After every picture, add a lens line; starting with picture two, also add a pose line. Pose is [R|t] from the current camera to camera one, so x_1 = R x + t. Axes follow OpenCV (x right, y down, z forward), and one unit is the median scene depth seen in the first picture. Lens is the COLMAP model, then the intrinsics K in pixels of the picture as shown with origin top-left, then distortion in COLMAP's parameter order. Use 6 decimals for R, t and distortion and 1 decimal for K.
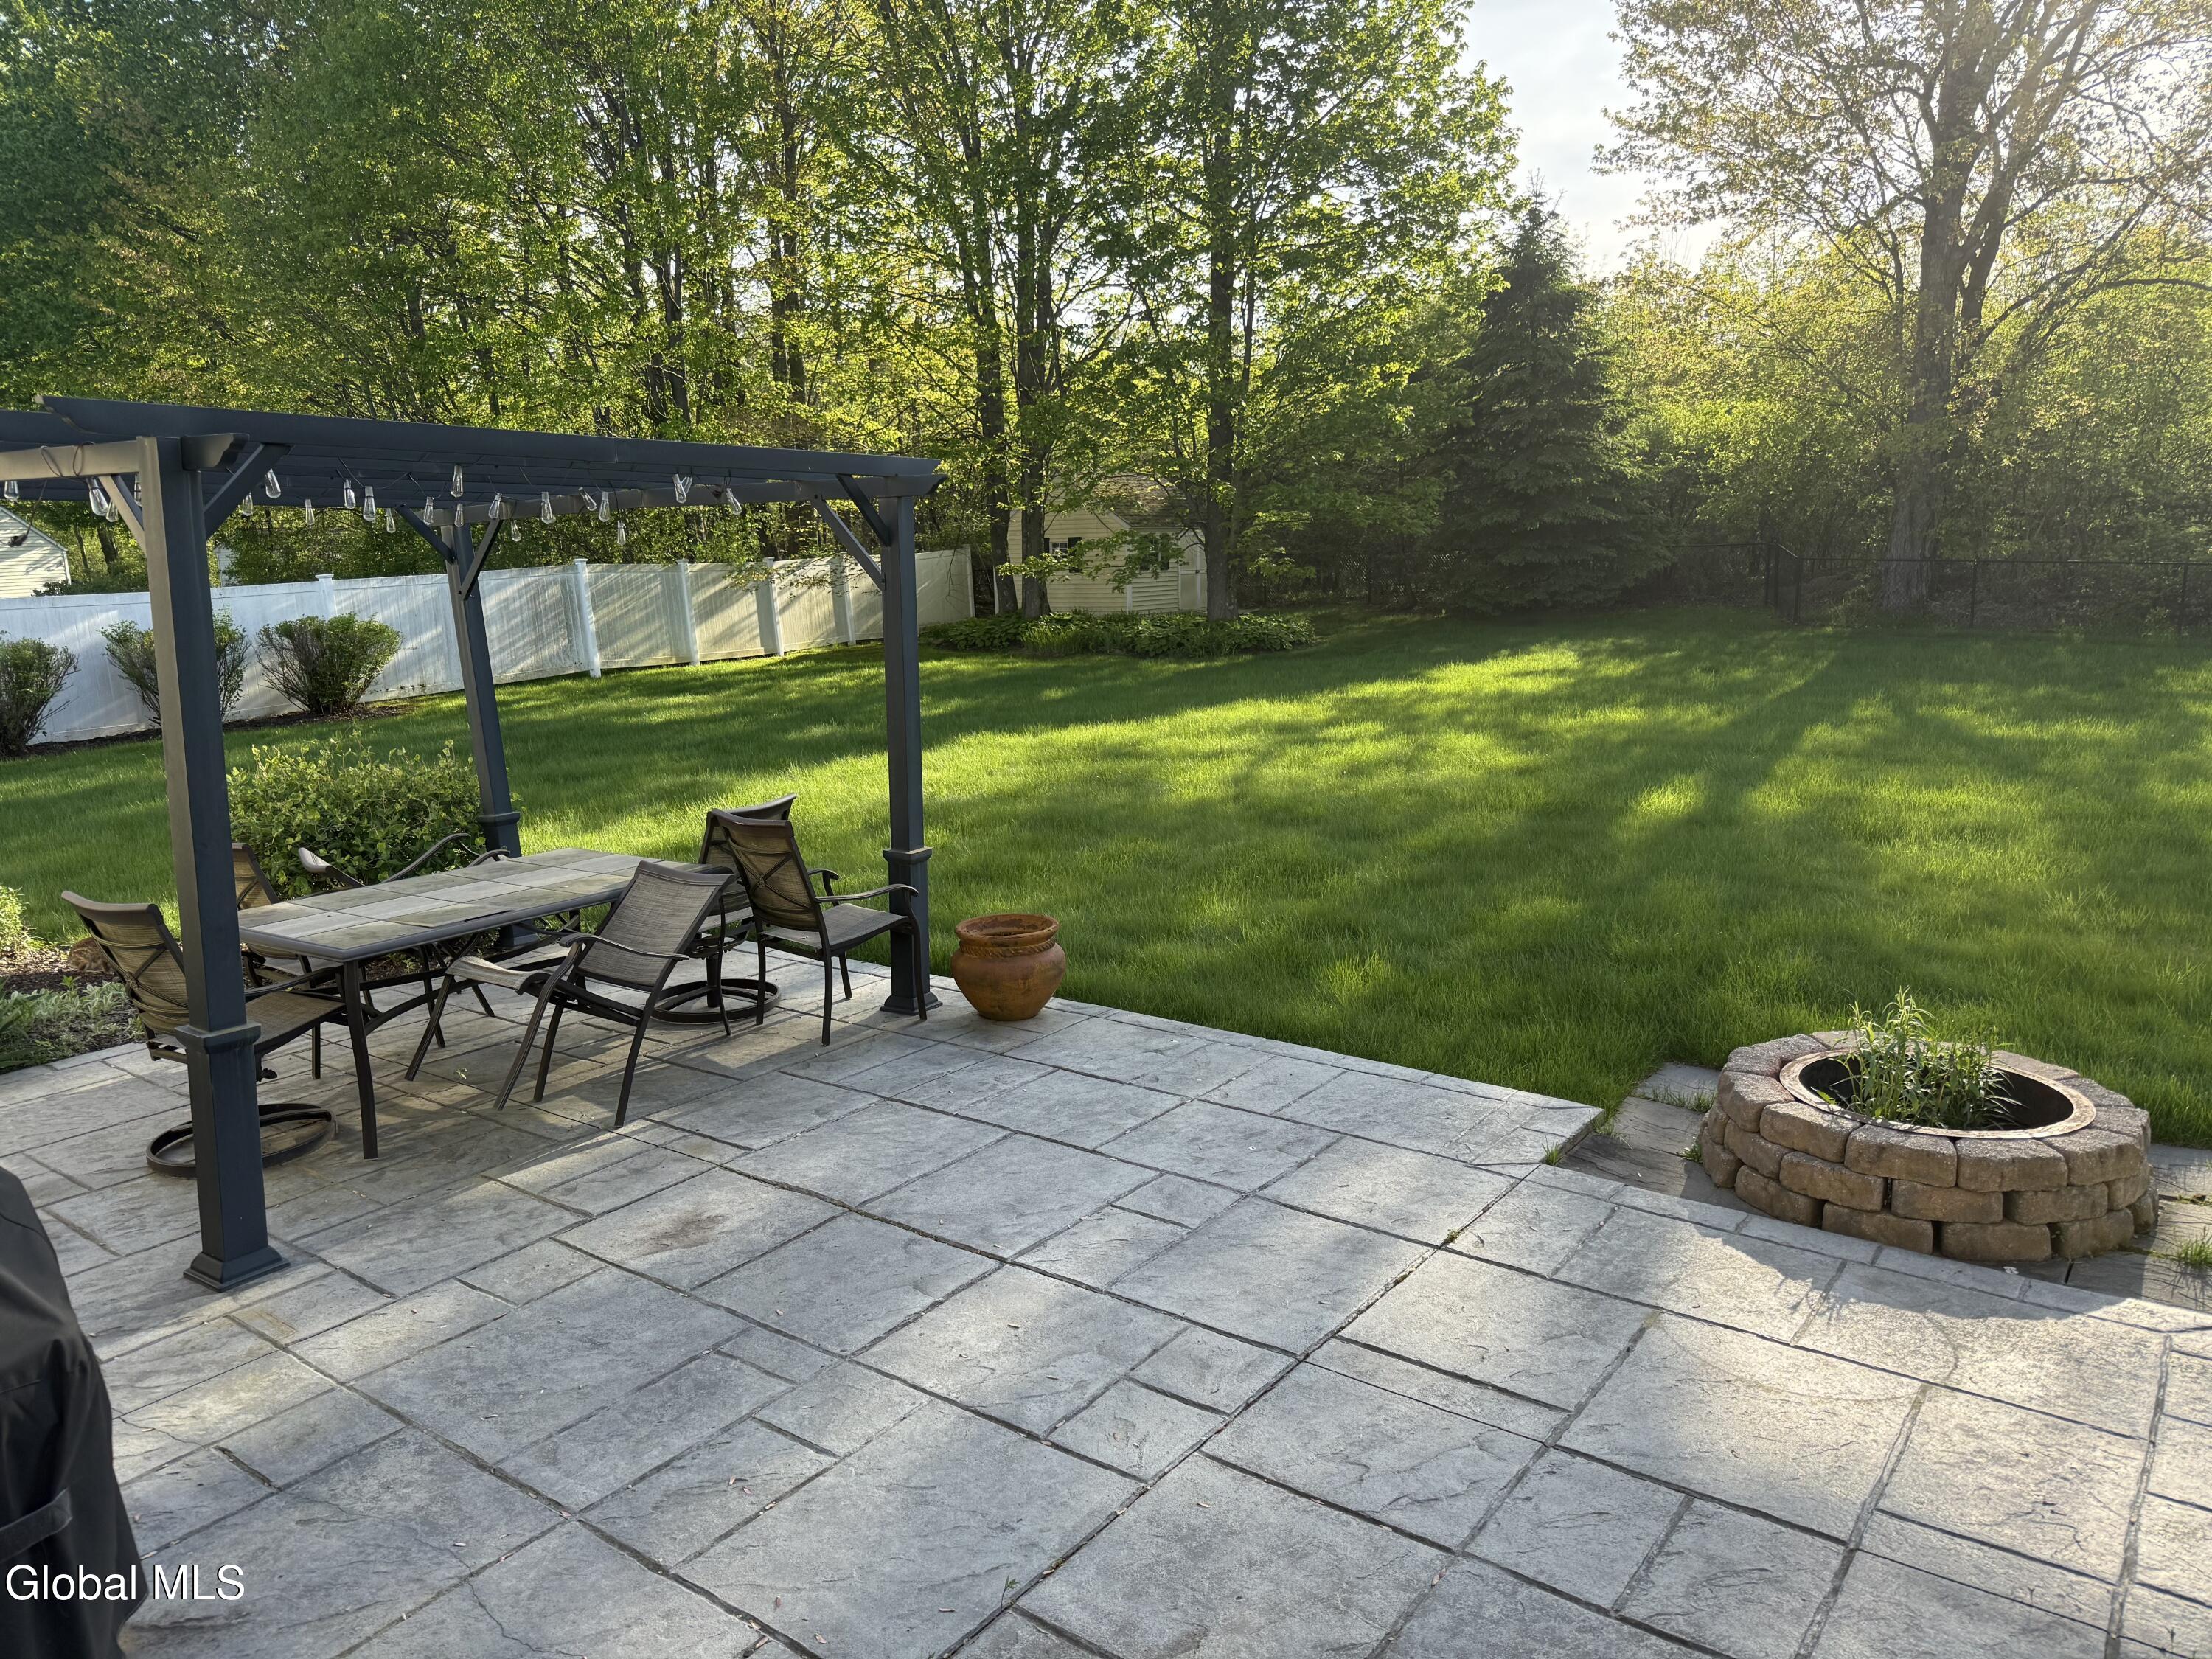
lens RADIAL K [[1573.2, 0, 1110.3], [0, 1573.2, 842.9], [0, 0, 1]] dist [0.064714, -0.086158]
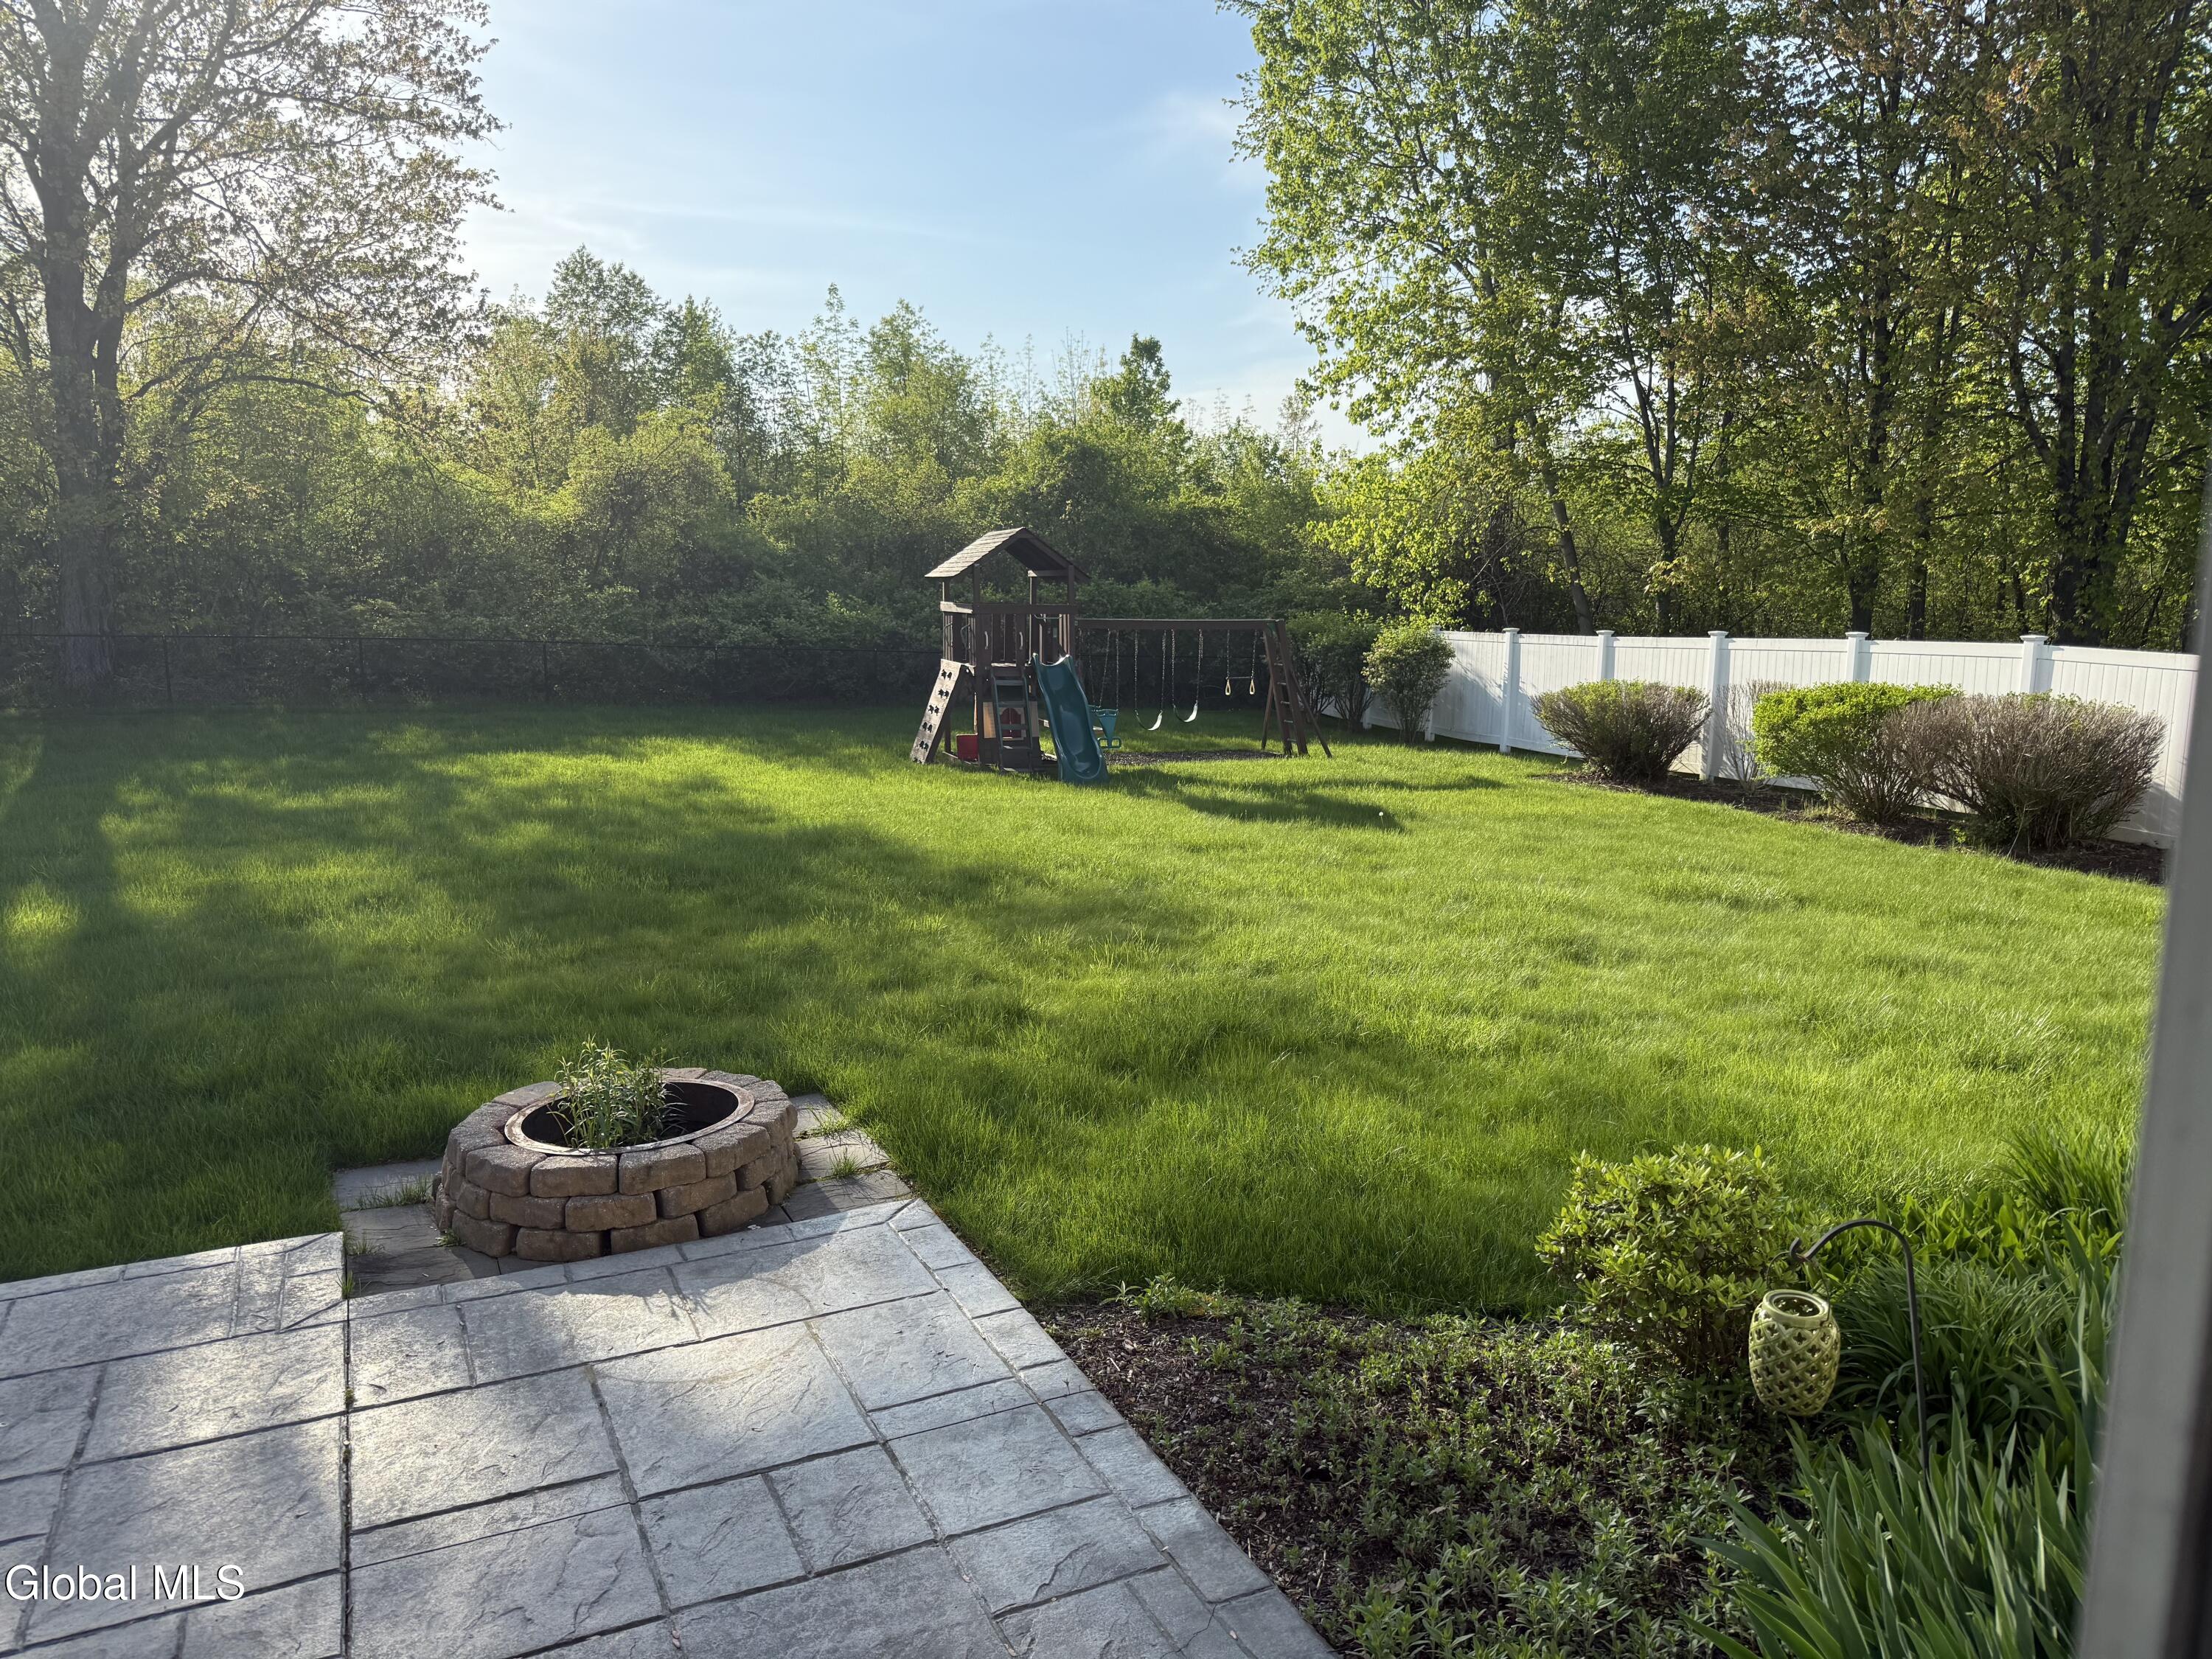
lens RADIAL K [[1573.2, 0, 1111.5], [0, 1573.2, 827.9], [0, 0, 1]] dist [0.064714, -0.086158]
pose [[0.467607, -0.116814, 0.876184, -0.345287], [0.158563, 0.986236, 0.046863, -0.056350], [-0.869598, 0.117017, 0.479693, 0.098782]]
